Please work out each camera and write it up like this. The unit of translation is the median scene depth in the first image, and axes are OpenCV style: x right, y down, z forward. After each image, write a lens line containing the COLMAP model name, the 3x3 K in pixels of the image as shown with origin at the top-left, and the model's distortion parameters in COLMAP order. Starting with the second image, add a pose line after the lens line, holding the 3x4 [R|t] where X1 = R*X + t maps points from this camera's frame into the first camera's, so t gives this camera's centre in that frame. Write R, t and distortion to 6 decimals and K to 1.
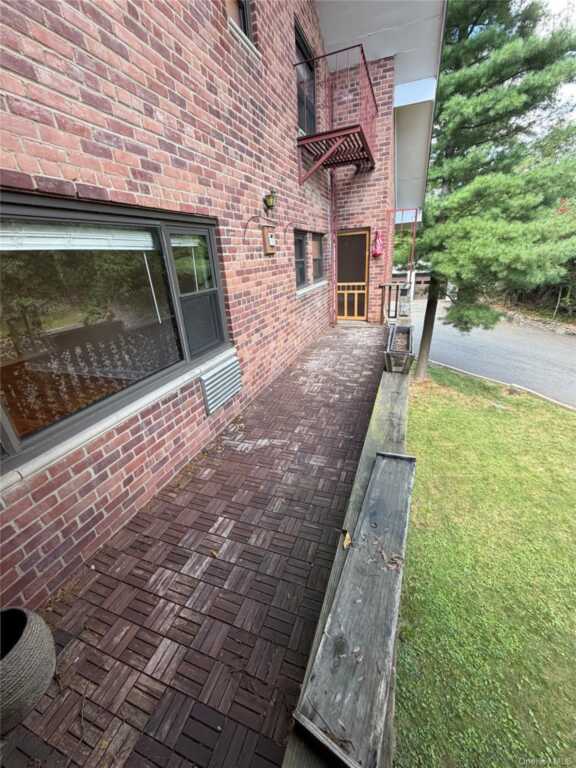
lens RADIAL K [[305.4, 0, 286.7], [0, 305.4, 379.3], [0, 0, 1]] dist [-0.001101, 0.000227]
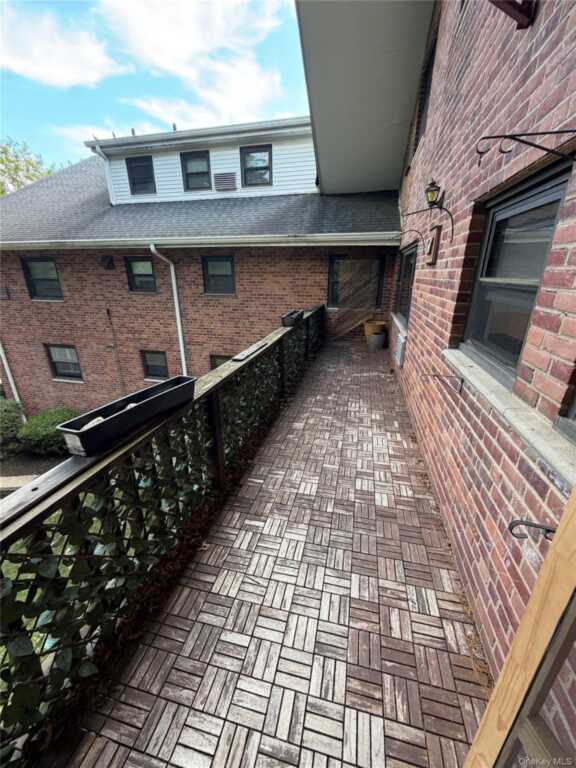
lens RADIAL K [[305.4, 0, 286.7], [0, 305.4, 379.3], [0, 0, 1]] dist [-0.001101, 0.000227]
pose [[-0.989651, 0.107319, -0.095252, 0.363510], [0.016744, 0.745641, 0.666138, -0.638034], [0.142513, 0.657649, -0.739721, 1.533346]]
